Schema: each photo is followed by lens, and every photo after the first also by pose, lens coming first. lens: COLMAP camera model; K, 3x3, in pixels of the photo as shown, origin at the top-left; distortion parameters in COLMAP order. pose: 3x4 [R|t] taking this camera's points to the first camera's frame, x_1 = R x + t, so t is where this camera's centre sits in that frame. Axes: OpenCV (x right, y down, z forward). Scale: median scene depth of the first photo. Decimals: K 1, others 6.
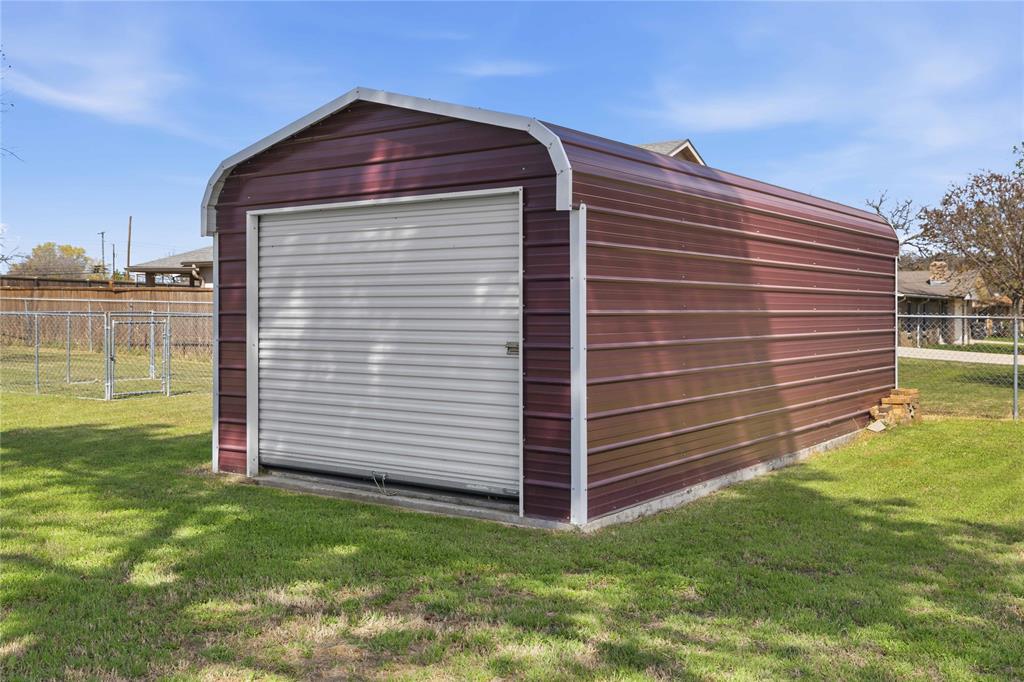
lens RADIAL K [[1001.1, 0, 512.0], [0, 1001.1, 341.0], [0, 0, 1]] dist [-0.003077, -0.000704]
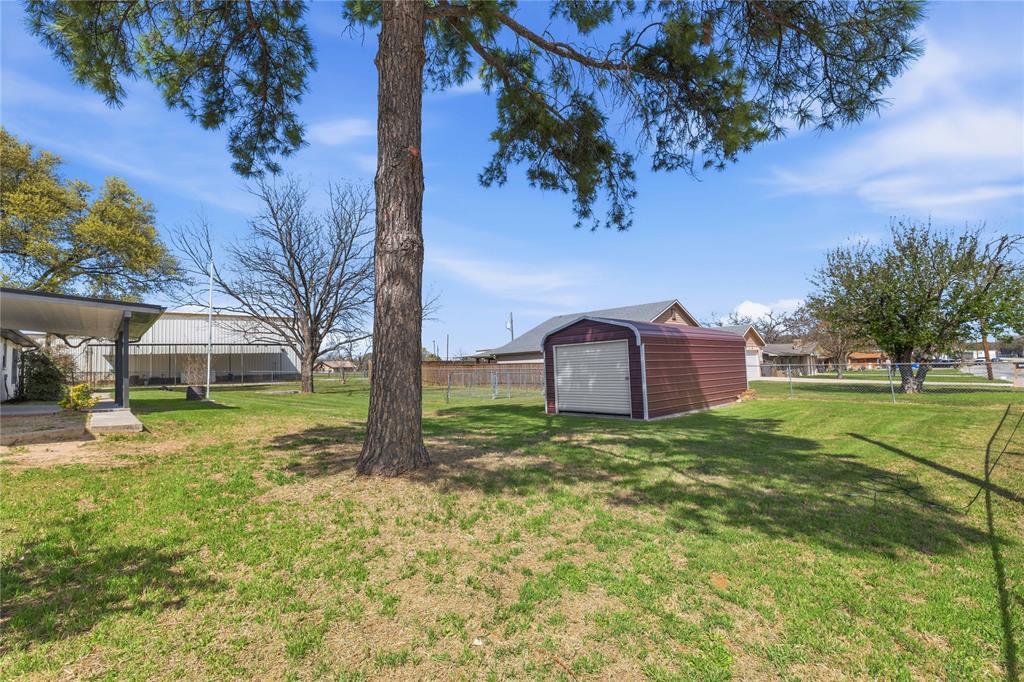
lens RADIAL K [[443.0, 0, 512.0], [0, 443.0, 341.0], [0, 0, 1]] dist [-0.001834, -0.000178]
pose [[0.979683, -0.045390, -0.195351, -0.085174], [0.027312, 0.995173, -0.094258, 0.011655], [0.198686, 0.087008, 0.976193, -0.755608]]
